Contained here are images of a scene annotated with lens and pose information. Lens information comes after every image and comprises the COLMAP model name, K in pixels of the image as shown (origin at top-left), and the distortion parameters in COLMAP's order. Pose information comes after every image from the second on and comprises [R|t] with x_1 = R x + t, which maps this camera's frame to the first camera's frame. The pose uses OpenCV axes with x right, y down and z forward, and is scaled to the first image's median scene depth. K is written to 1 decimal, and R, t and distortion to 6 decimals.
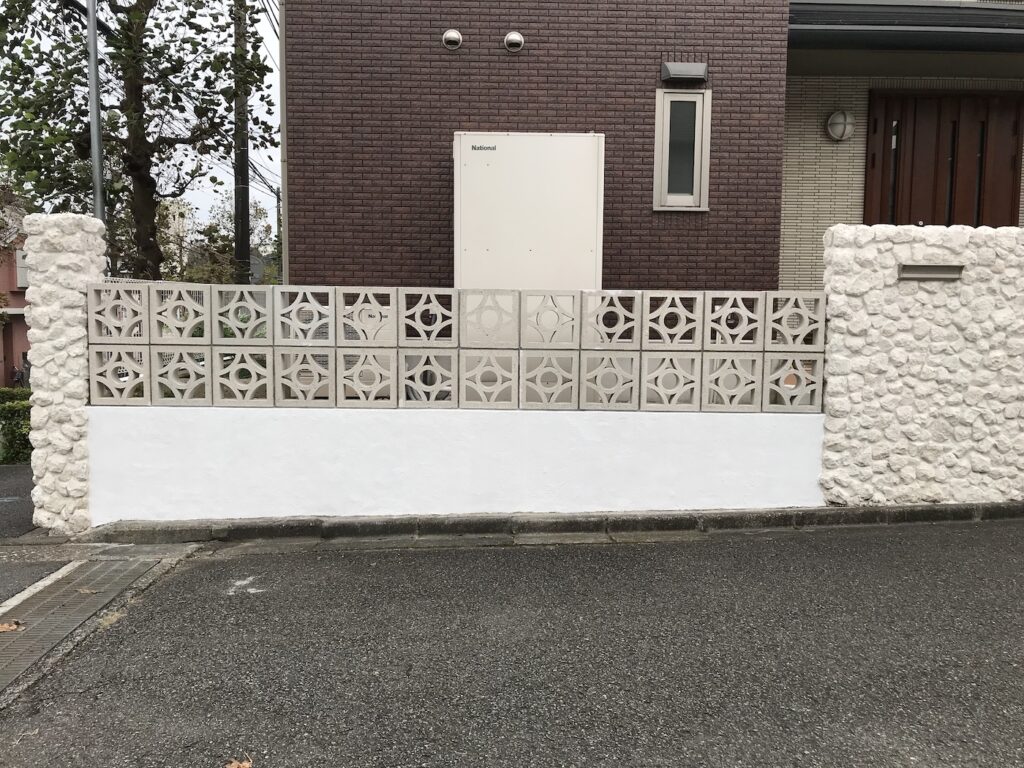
lens RADIAL K [[835.0, 0, 512.0], [0, 835.0, 384.0], [0, 0, 1]] dist [0.023608, 0.001023]
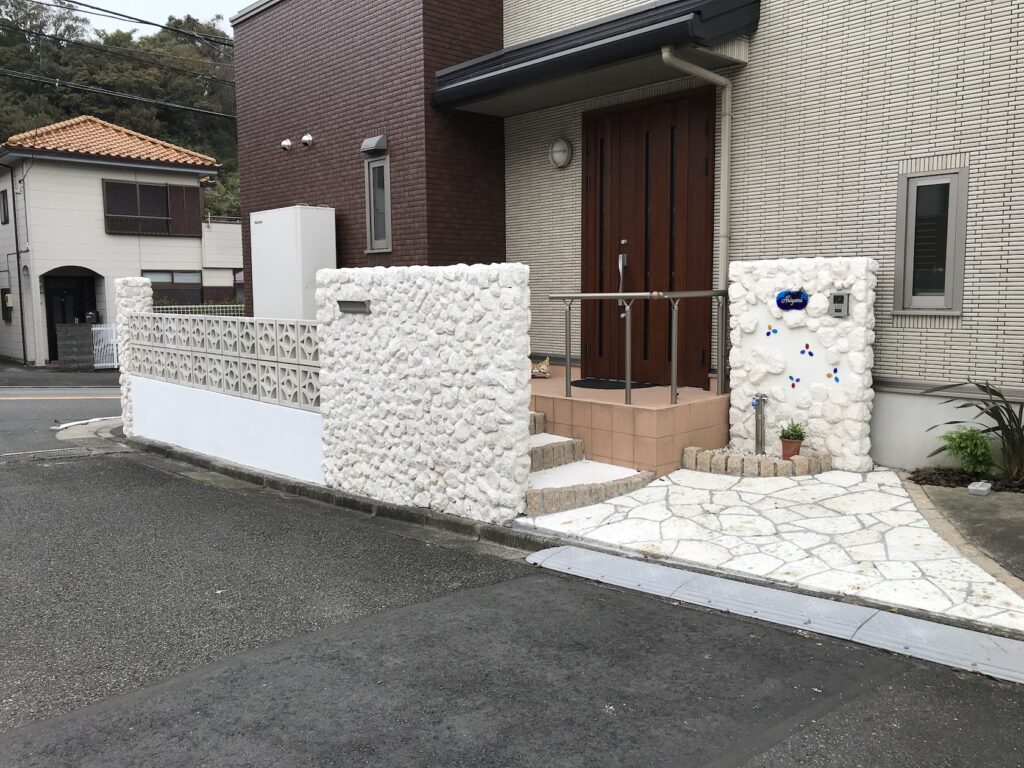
lens RADIAL K [[835.0, 0, 512.0], [0, 835.0, 384.0], [0, 0, 1]] dist [0.023608, 0.001023]
pose [[0.664539, 0.067994, -0.744154, 1.543493], [-0.054365, 0.997612, 0.042604, -0.083462], [0.745273, 0.012144, 0.666648, 0.354333]]
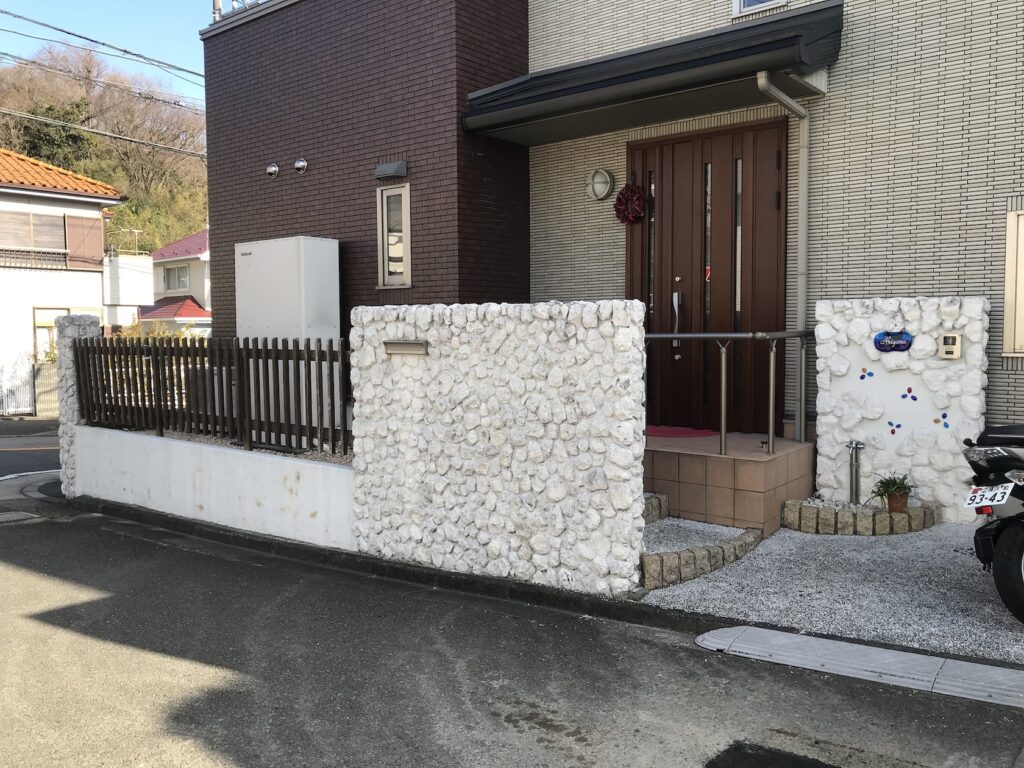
lens RADIAL K [[832.4, 0, 512.0], [0, 832.4, 384.0], [0, 0, 1]] dist [0.060795, -0.085198]
pose [[0.759392, 0.028277, -0.650019, 1.285275], [-0.046139, 0.998880, -0.010449, -0.081271], [0.648996, 0.037925, 0.759846, 0.268580]]
